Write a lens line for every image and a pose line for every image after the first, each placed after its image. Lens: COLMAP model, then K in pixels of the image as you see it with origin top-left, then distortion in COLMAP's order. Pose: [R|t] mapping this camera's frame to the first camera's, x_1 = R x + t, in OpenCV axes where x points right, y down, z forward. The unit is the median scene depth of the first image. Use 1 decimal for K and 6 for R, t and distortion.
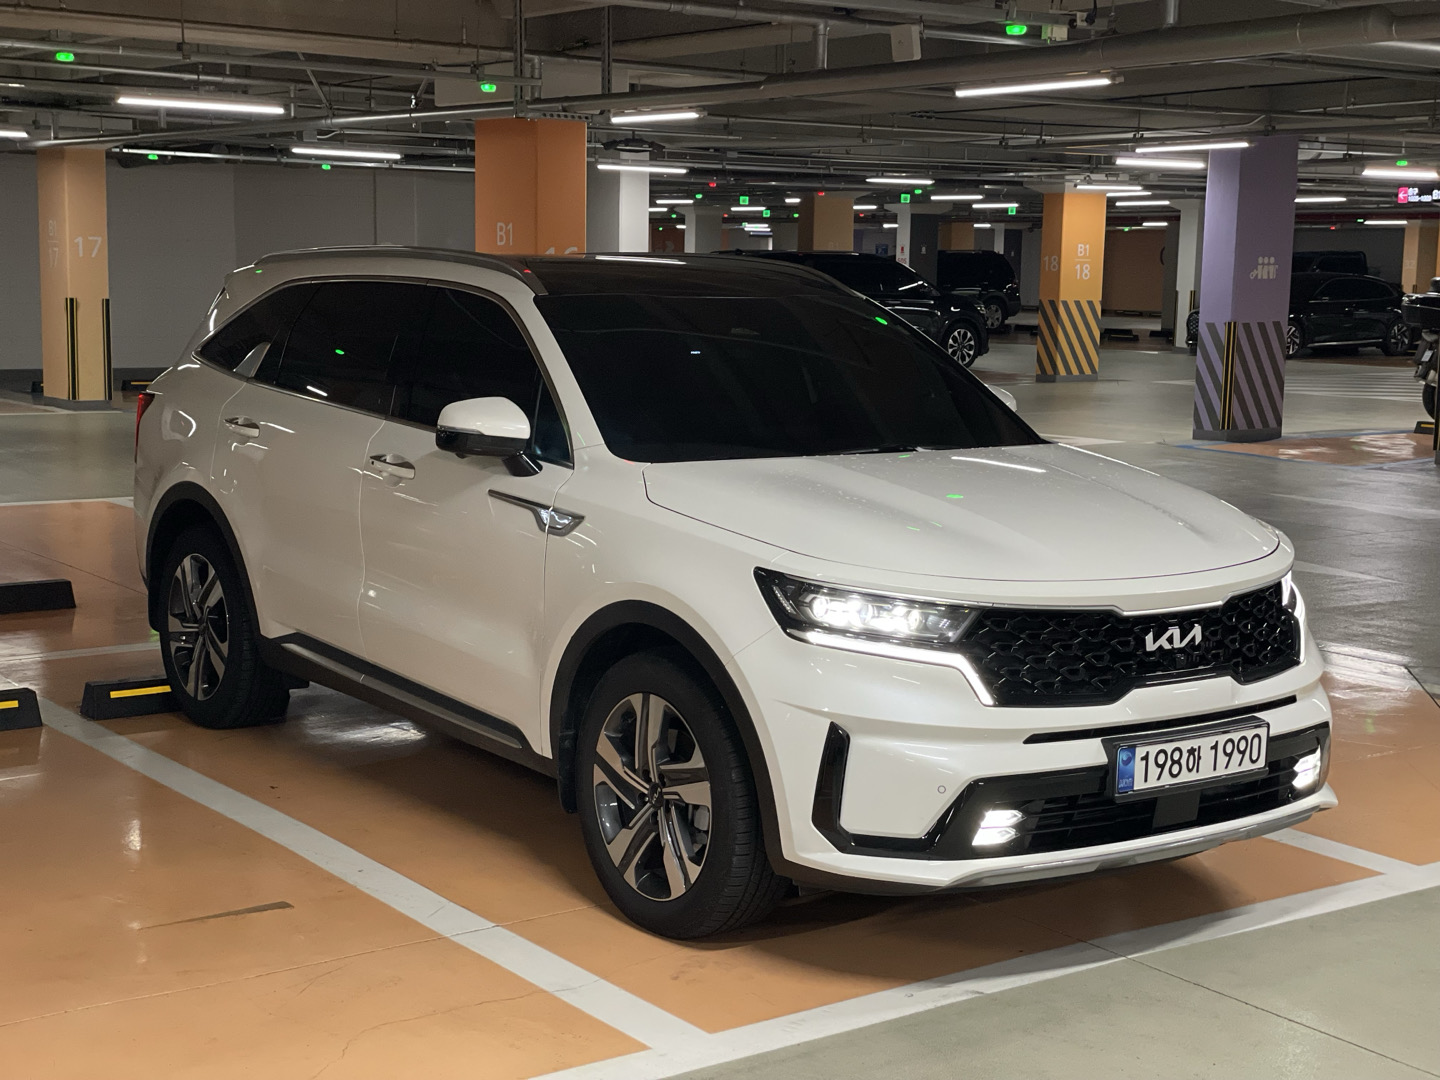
lens RADIAL K [[2161.1, 0, 720.0], [0, 2161.1, 540.0], [0, 0, 1]] dist [0.077210, -0.203837]
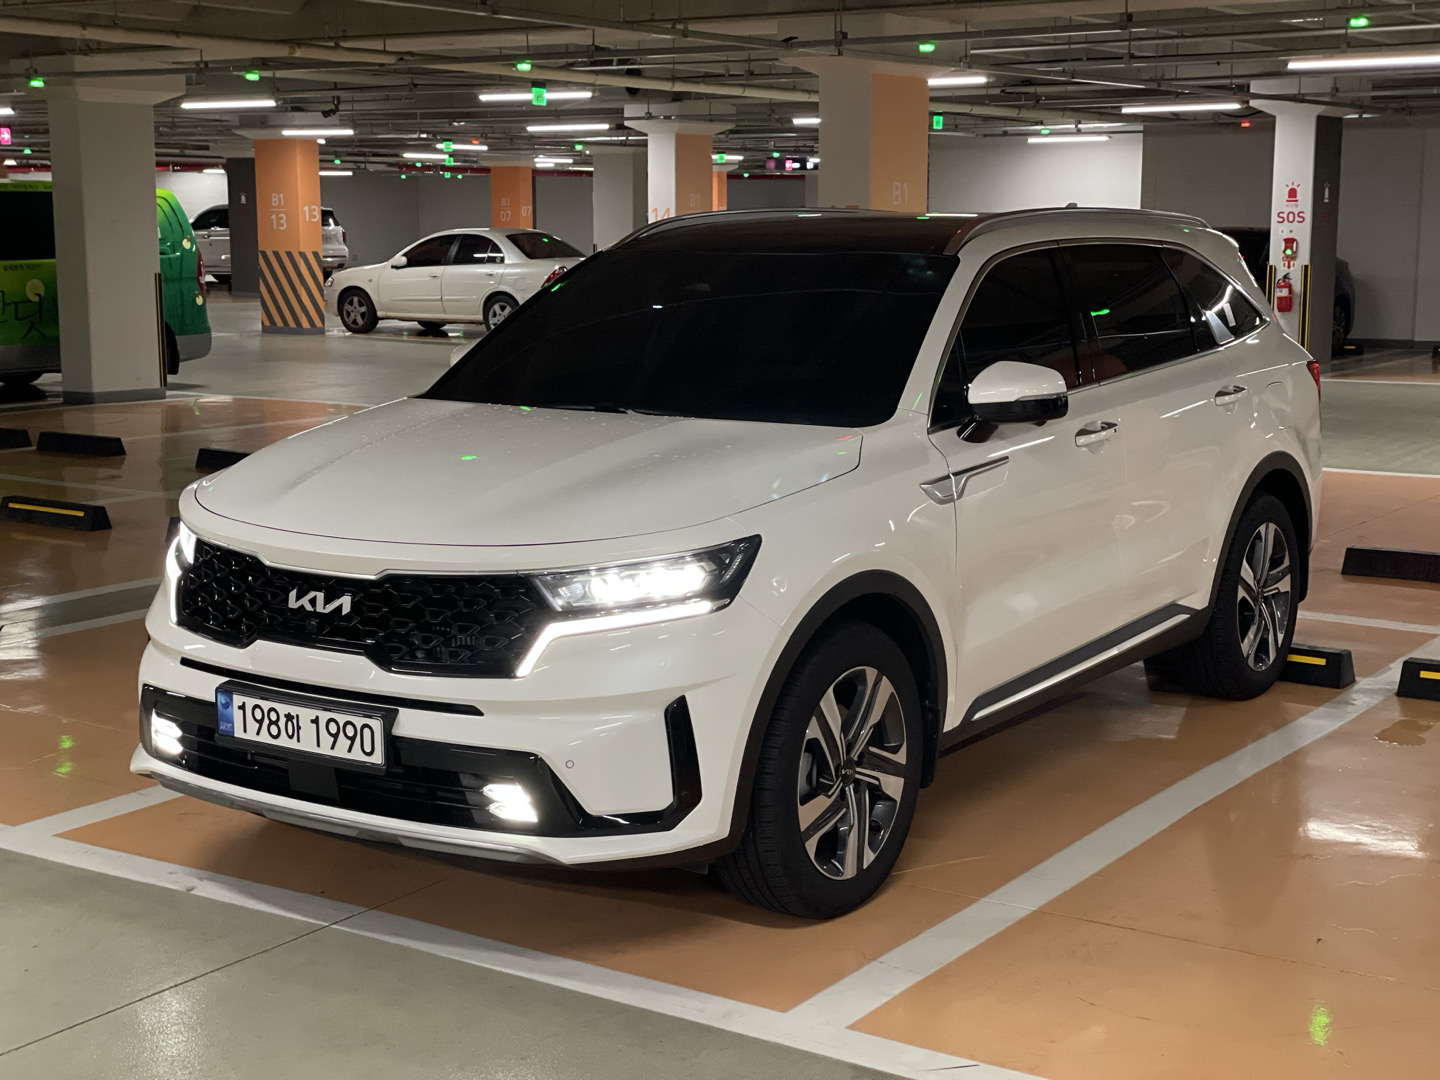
lens RADIAL K [[2161.1, 0, 720.0], [0, 2161.1, 540.0], [0, 0, 1]] dist [0.077210, -0.203837]
pose [[0.344508, 0.122464, -0.930761, 1.165424], [-0.116289, 0.989386, 0.087135, -0.086322], [0.931553, 0.078219, 0.355093, 0.826823]]
